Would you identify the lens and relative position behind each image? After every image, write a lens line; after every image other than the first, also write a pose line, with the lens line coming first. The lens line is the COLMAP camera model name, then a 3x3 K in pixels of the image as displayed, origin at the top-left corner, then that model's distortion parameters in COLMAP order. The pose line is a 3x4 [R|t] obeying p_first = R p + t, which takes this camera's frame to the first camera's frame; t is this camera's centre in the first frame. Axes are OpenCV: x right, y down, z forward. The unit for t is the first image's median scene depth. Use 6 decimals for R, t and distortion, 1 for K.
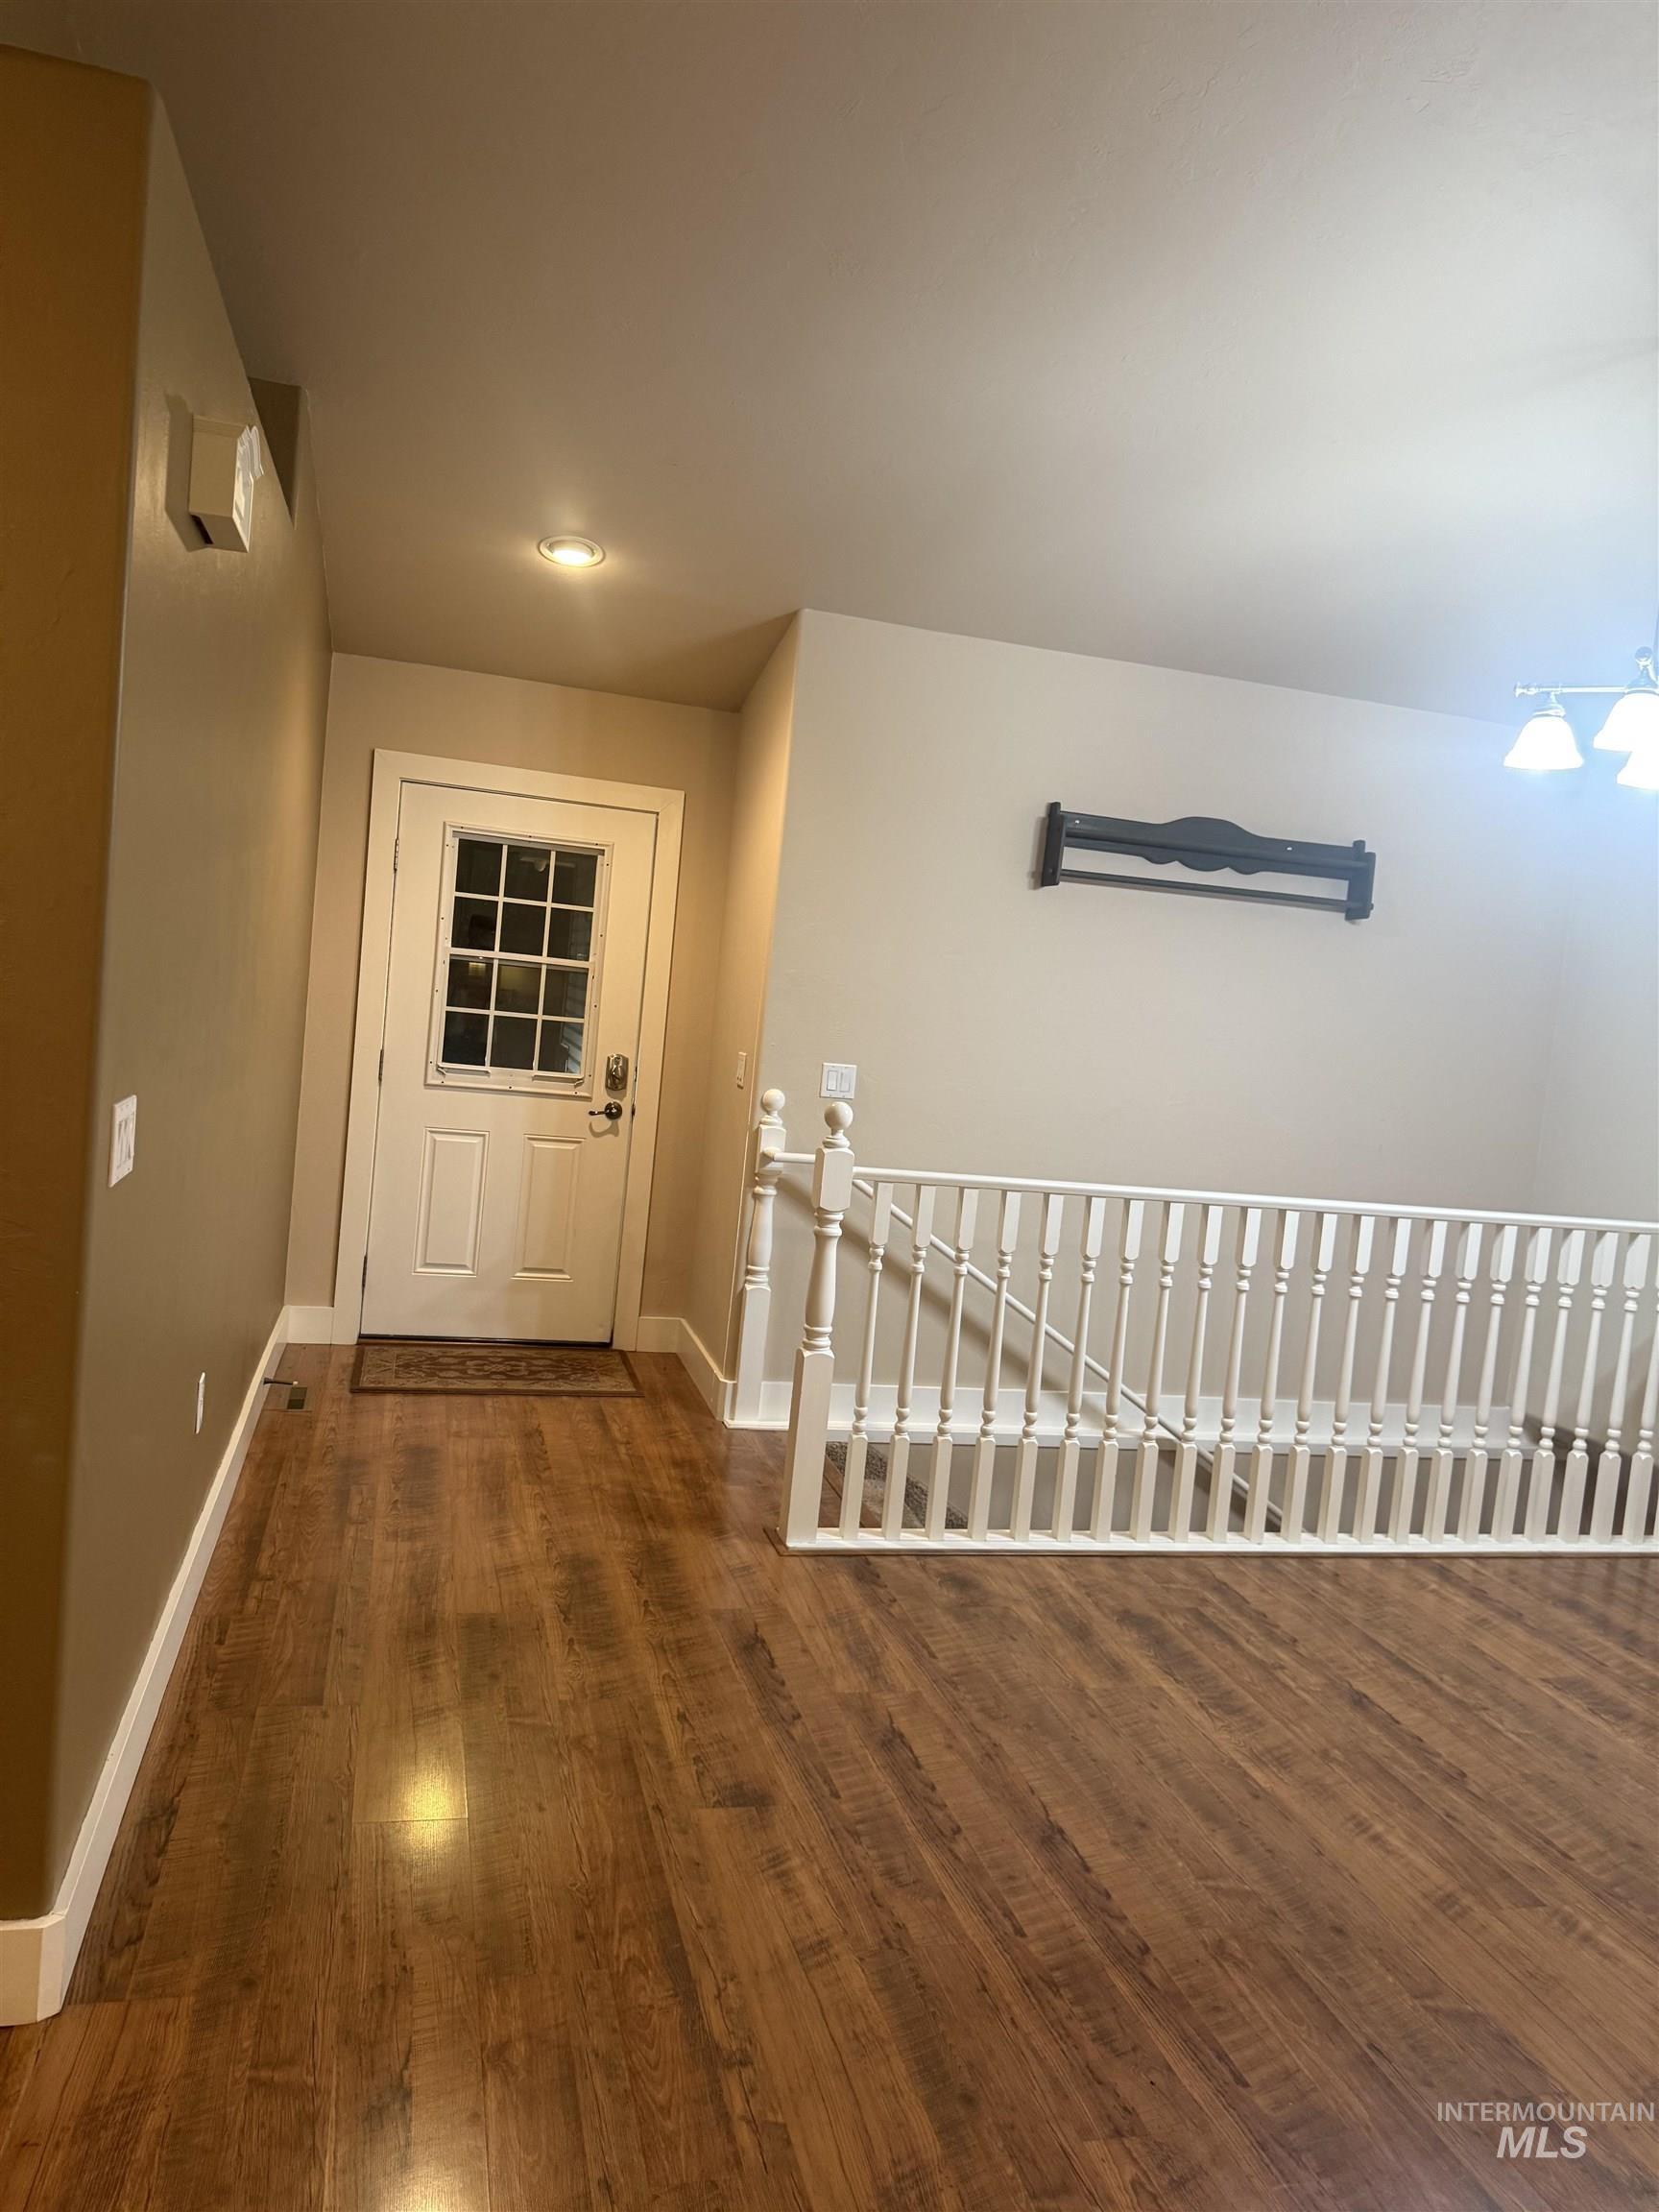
lens RADIAL K [[1575.7, 0, 820.6], [0, 1575.7, 1097.1], [0, 0, 1]] dist [0.147445, -0.152683]
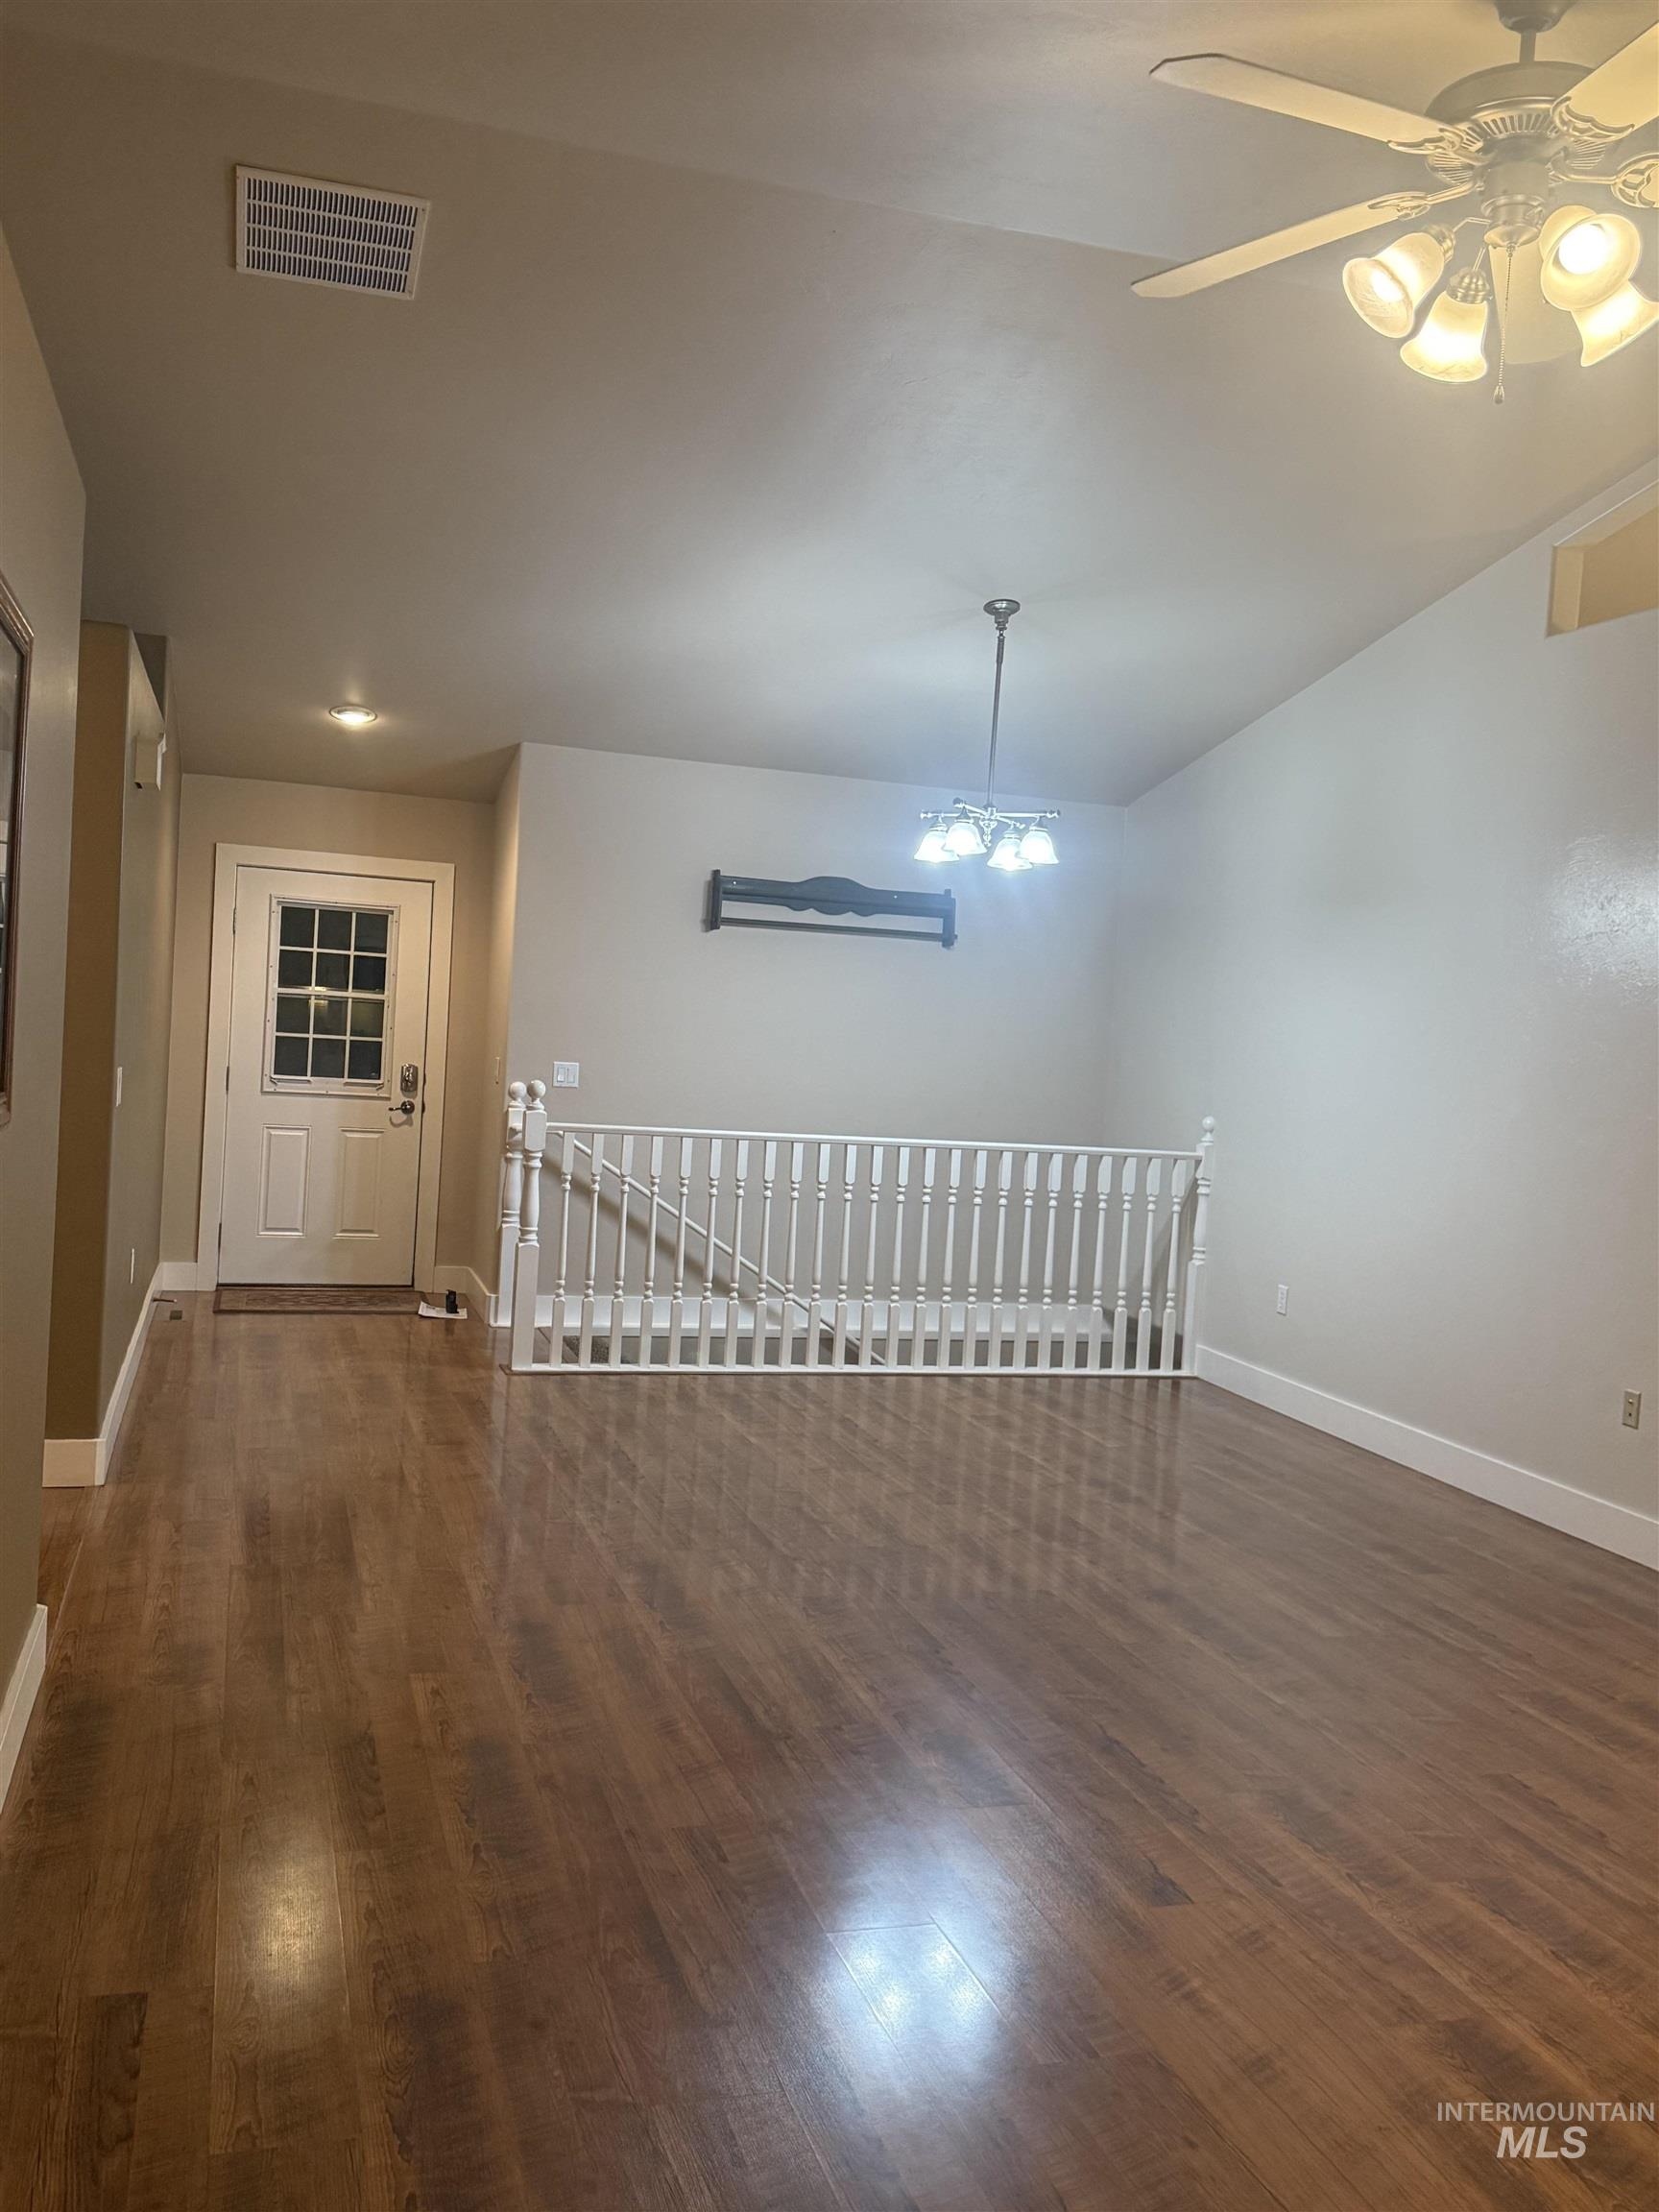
lens RADIAL K [[1869.0, 0, 829.5], [0, 1869.0, 1106.0], [0, 0, 1]] dist [0.092812, 0.000409]
pose [[0.998144, -0.036537, 0.048722, 0.150884], [0.037569, 0.999085, -0.020436, 0.055798], [-0.047931, 0.022229, 0.998603, -0.608056]]
